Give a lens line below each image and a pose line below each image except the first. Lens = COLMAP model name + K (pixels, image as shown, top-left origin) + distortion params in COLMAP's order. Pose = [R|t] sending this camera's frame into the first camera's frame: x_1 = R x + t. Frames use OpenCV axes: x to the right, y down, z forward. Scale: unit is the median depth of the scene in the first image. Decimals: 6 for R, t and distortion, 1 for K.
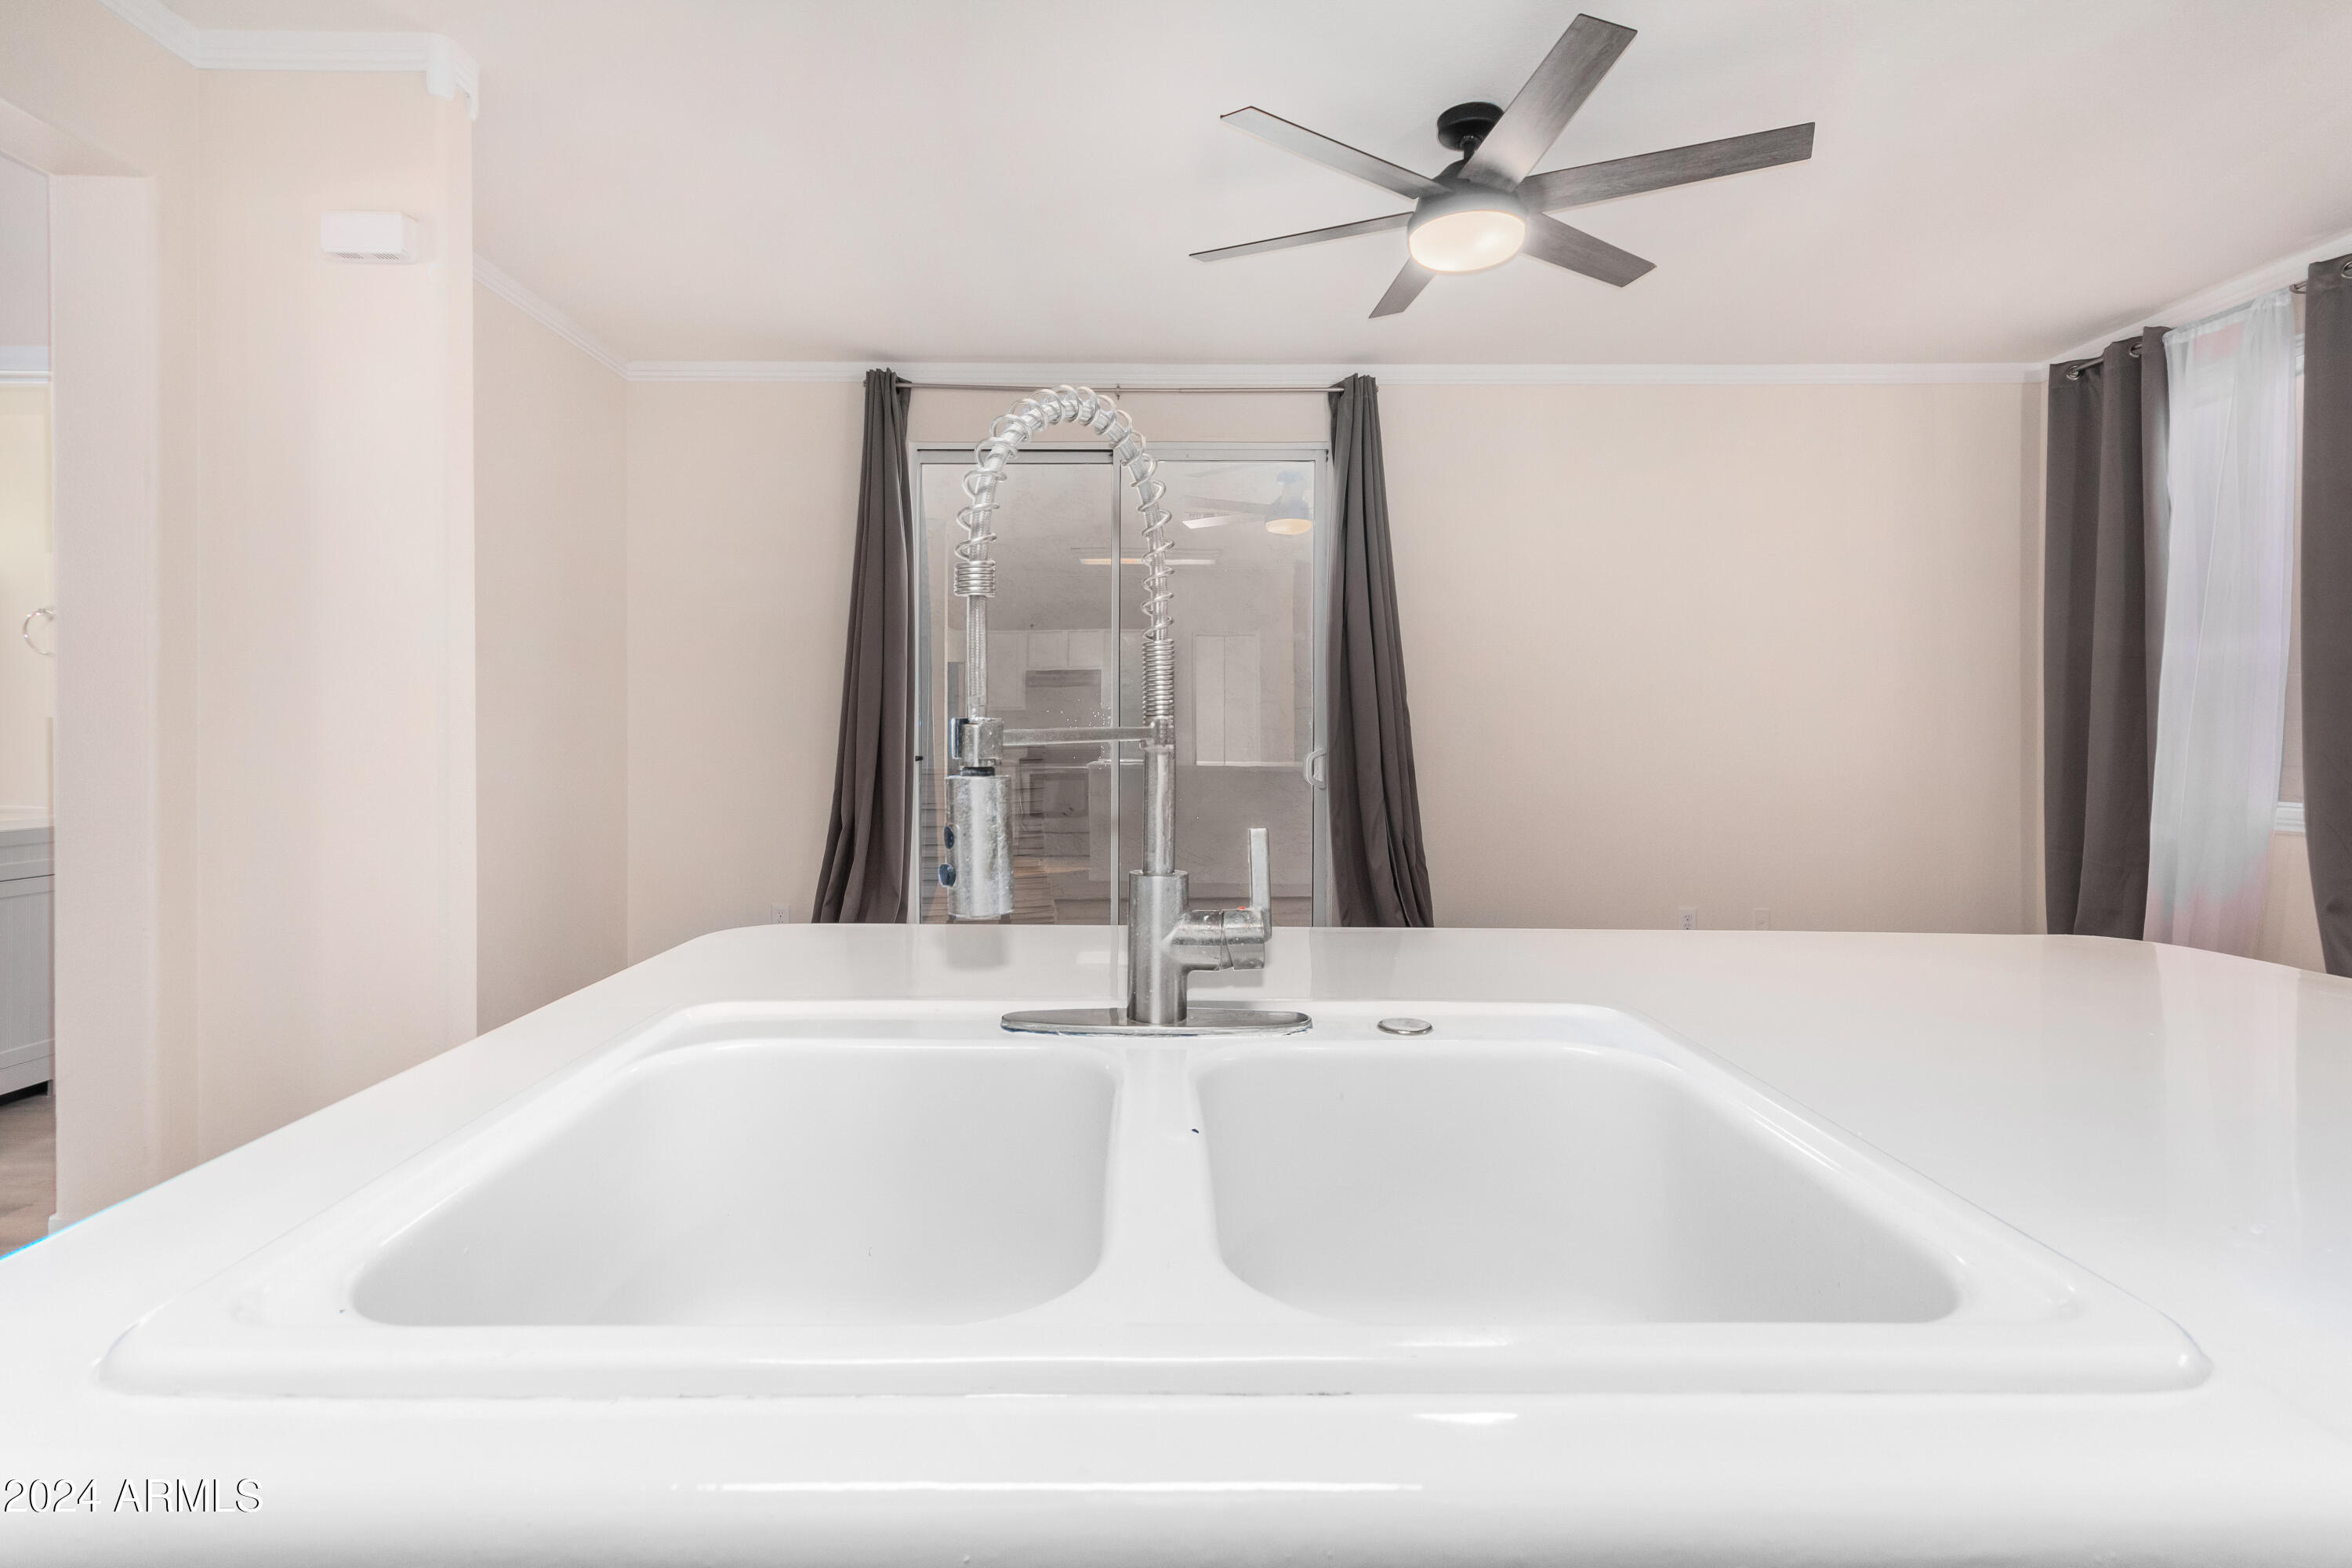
lens RADIAL K [[1095.2, 0, 1150.3], [0, 1095.2, 736.3], [0, 0, 1]] dist [0.009402, -0.001368]
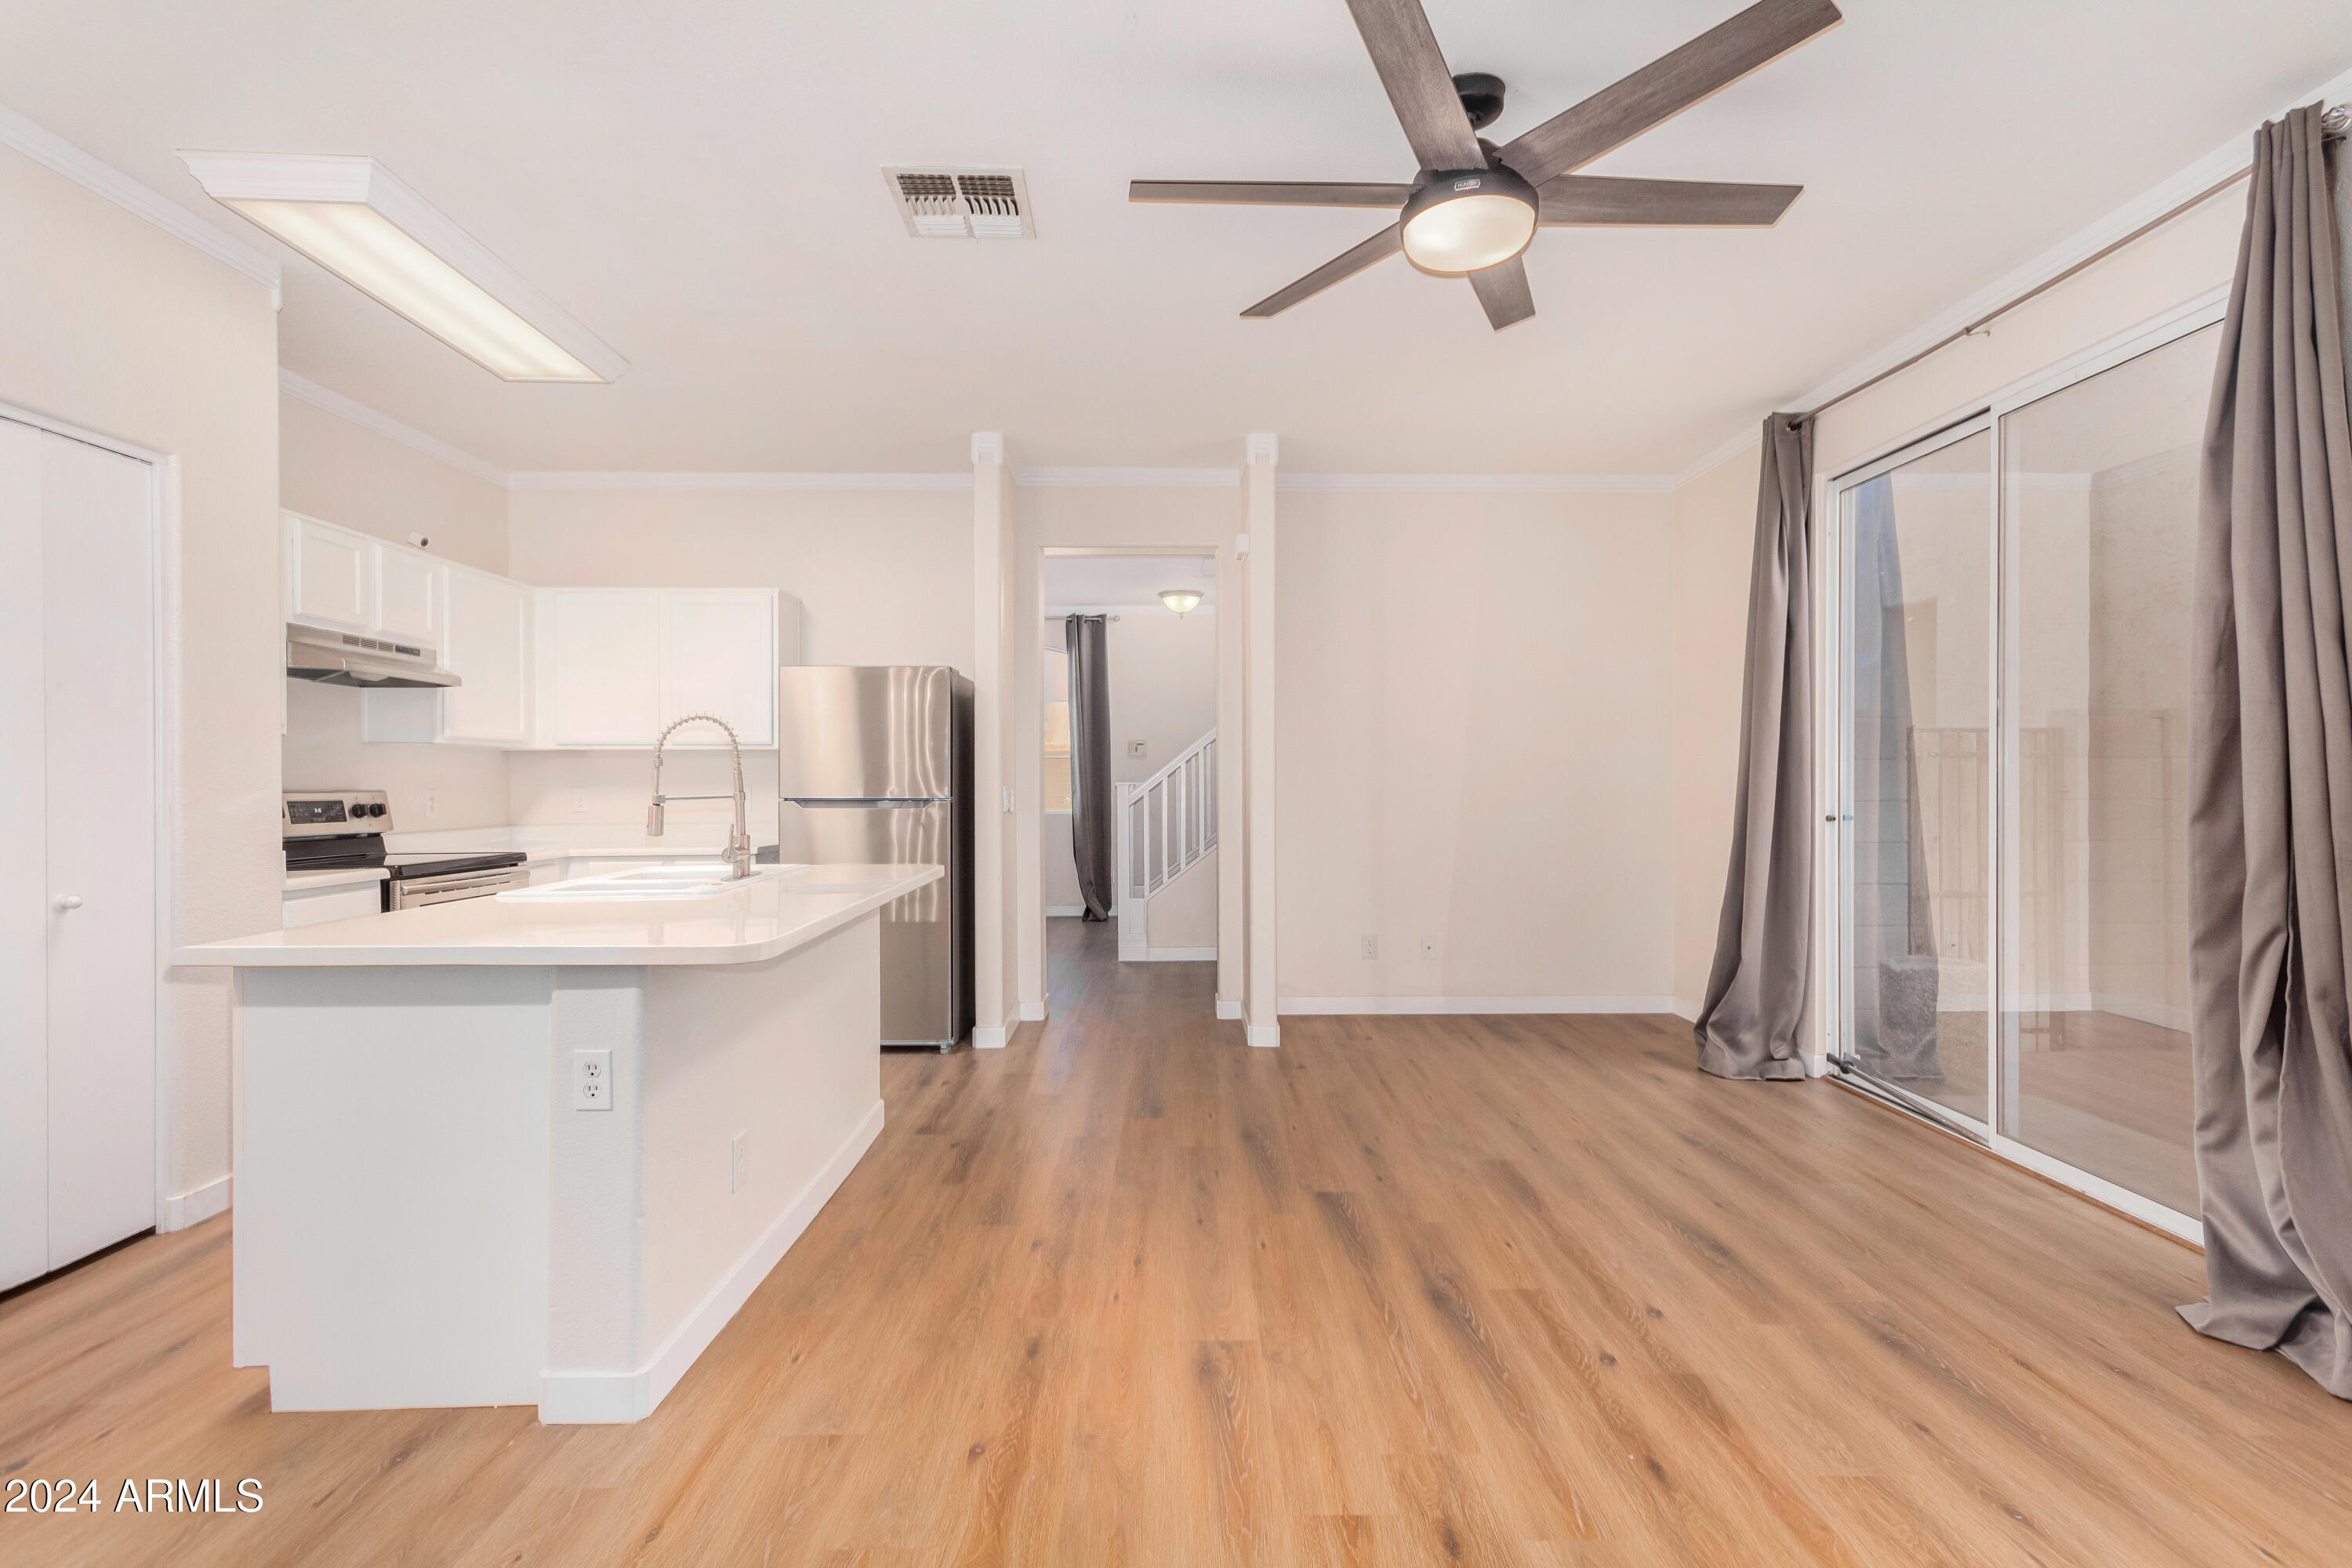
lens RADIAL K [[1095.2, 0, 1192.4], [0, 1095.2, 784.9], [0, 0, 1]] dist [0.009402, -0.001368]
pose [[0.024615, 0.001325, -0.999696, 0.745865], [-0.001631, 0.999998, 0.001286, -0.009652], [0.999696, 0.001599, 0.024617, 0.489137]]
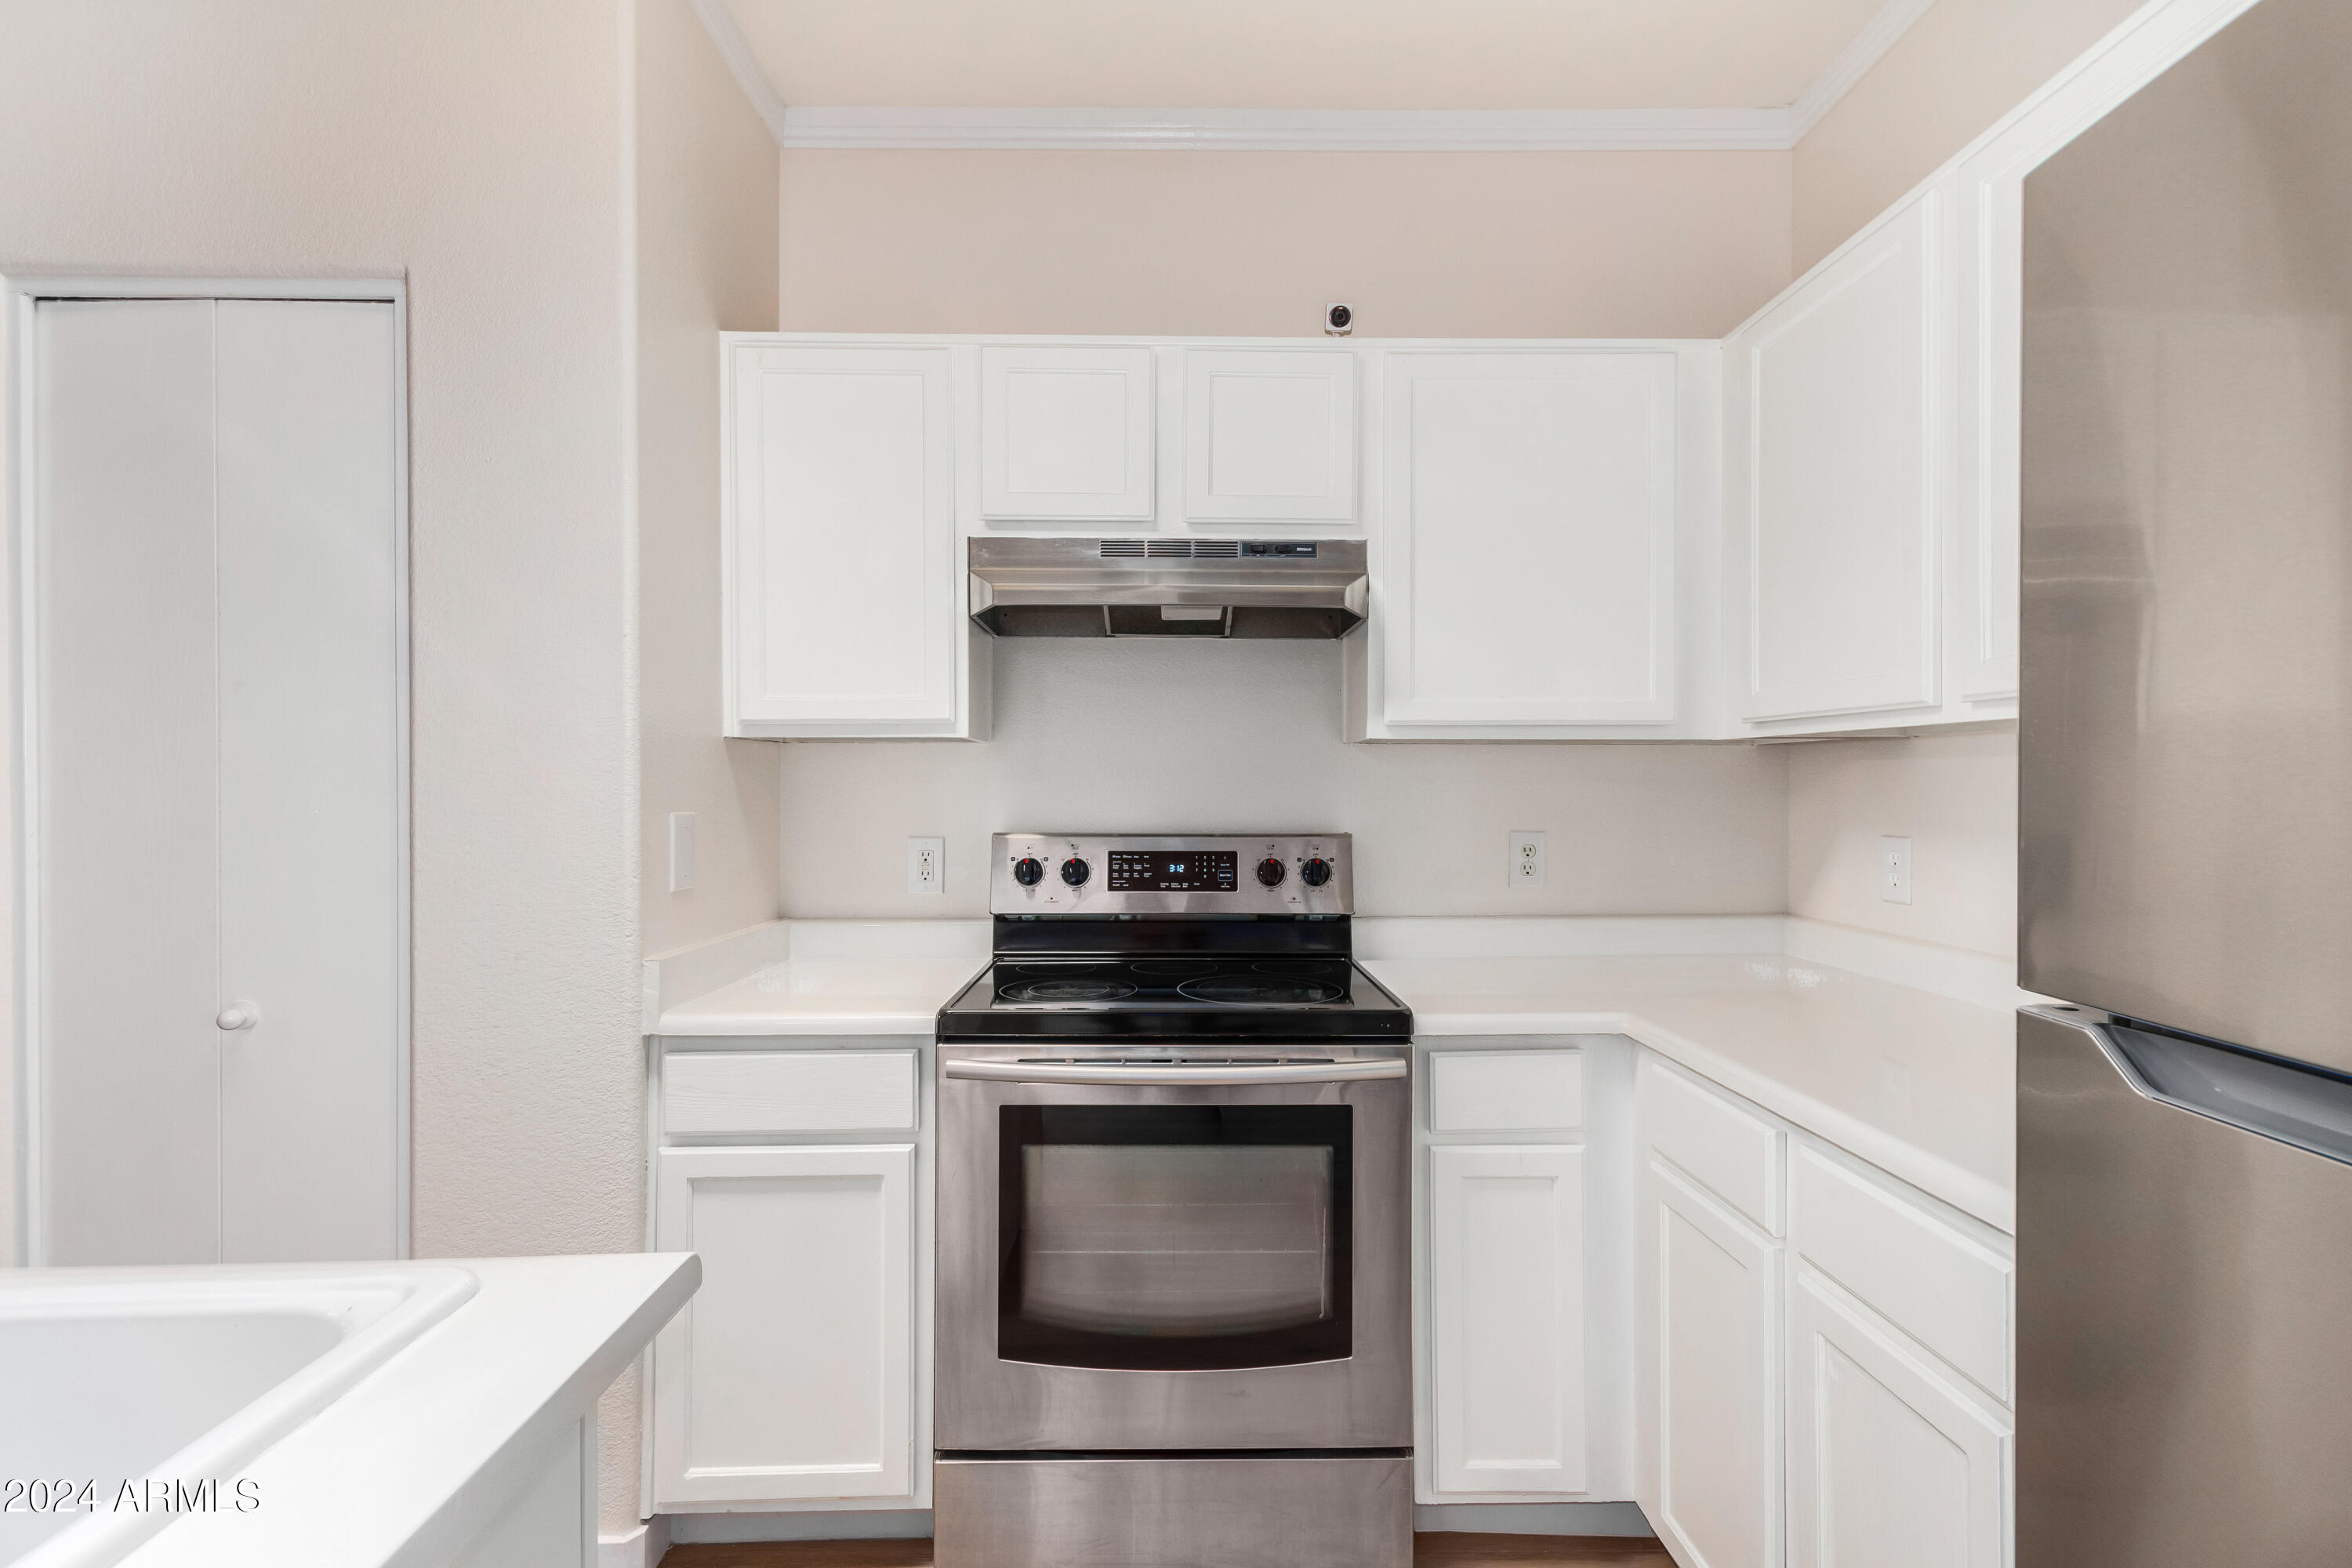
lens RADIAL K [[1095.2, 0, 1189.0], [0, 1095.2, 769.6], [0, 0, 1]] dist [0.009402, -0.001368]
pose [[-0.999752, -0.002648, -0.022105, -0.201811], [-0.002688, 0.999995, 0.001795, -0.033295], [0.022100, 0.001854, -0.999754, 0.285951]]
